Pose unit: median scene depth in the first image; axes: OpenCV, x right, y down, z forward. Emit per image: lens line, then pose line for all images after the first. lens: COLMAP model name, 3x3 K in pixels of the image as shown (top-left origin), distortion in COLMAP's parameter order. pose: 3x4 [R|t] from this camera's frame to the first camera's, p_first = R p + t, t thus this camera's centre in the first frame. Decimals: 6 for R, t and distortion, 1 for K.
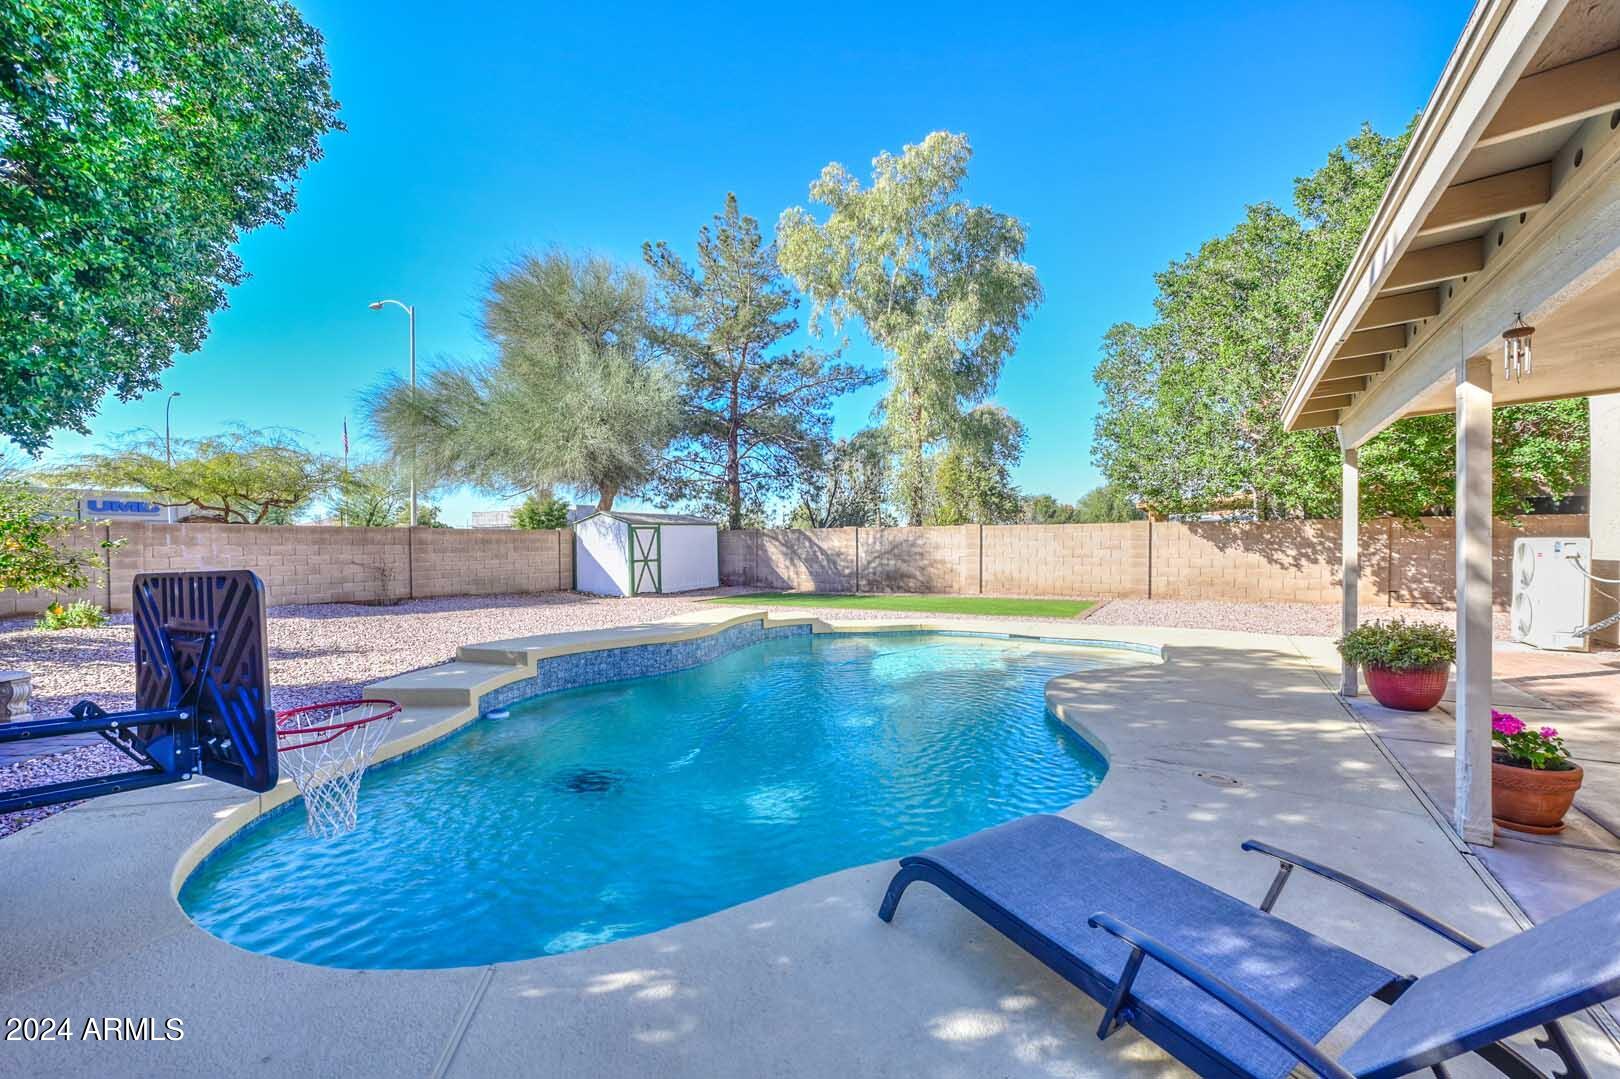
lens RADIAL K [[628.5, 0, 823.8], [0, 628.5, 548.2], [0, 0, 1]] dist [0.000694, -0.001394]
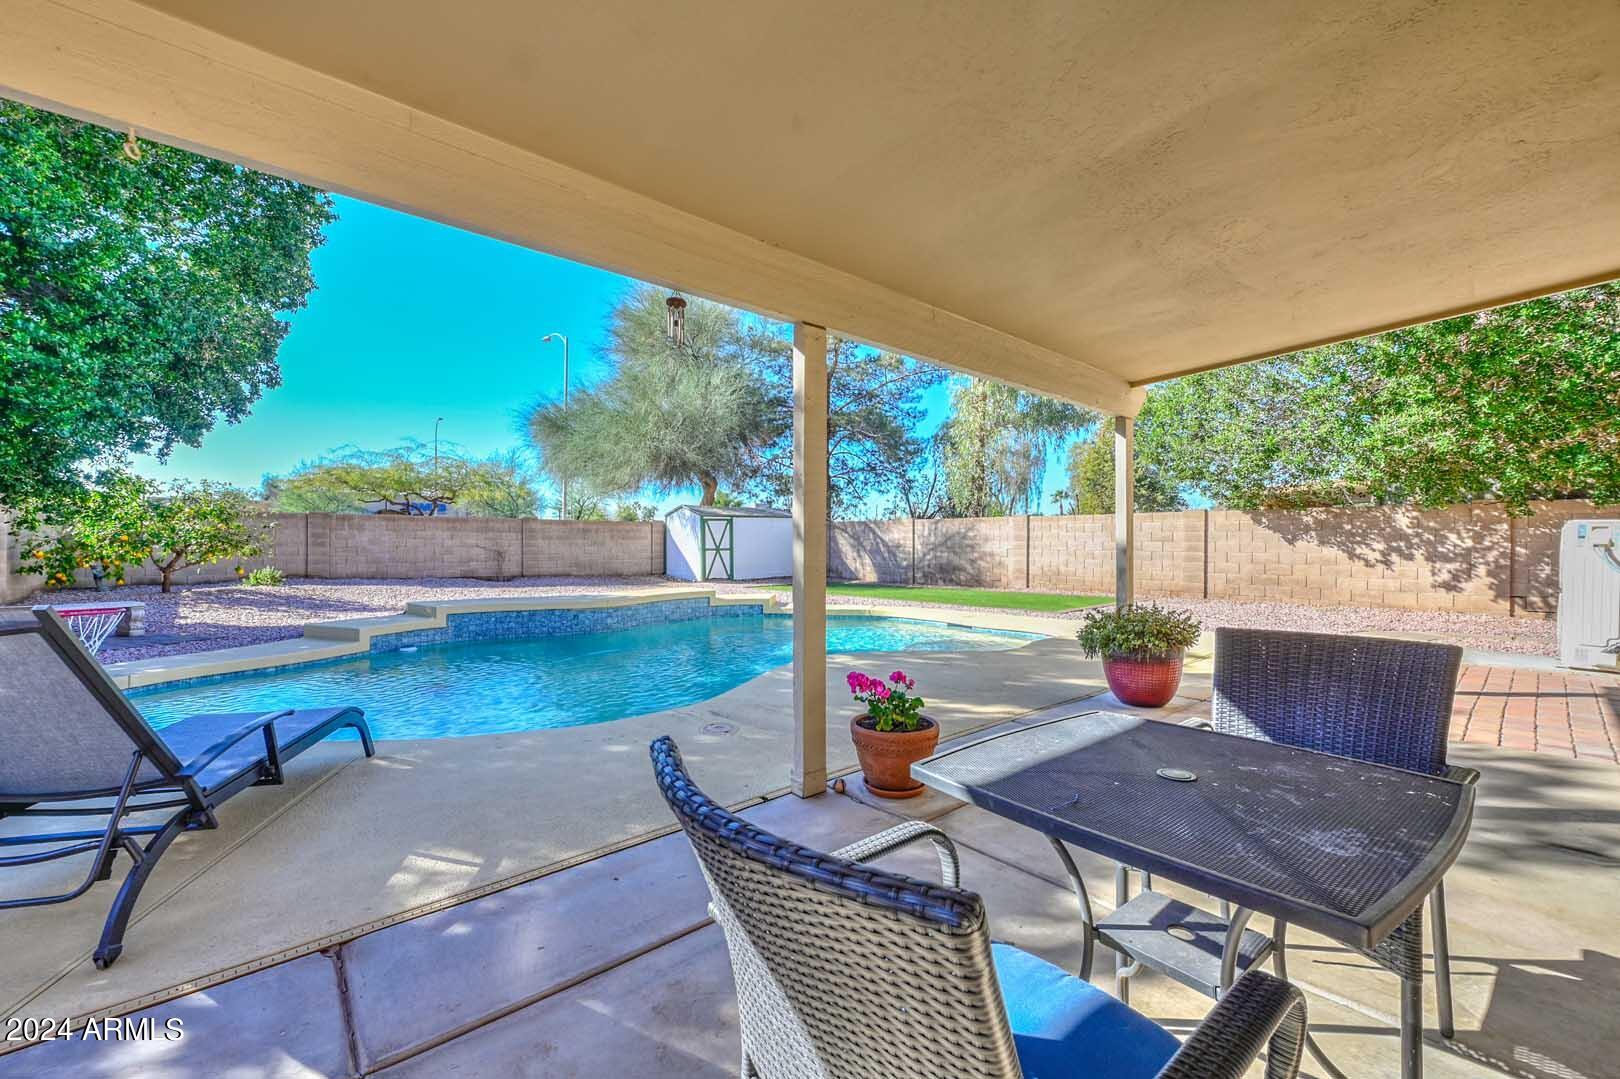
lens RADIAL K [[628.5, 0, 822.1], [0, 628.5, 537.6], [0, 0, 1]] dist [0.000694, -0.001394]
pose [[0.955569, 0.007780, -0.294664, 0.239213], [-0.011922, 0.999854, -0.012263, 0.011550], [0.294525, 0.015231, 0.955522, 0.005686]]
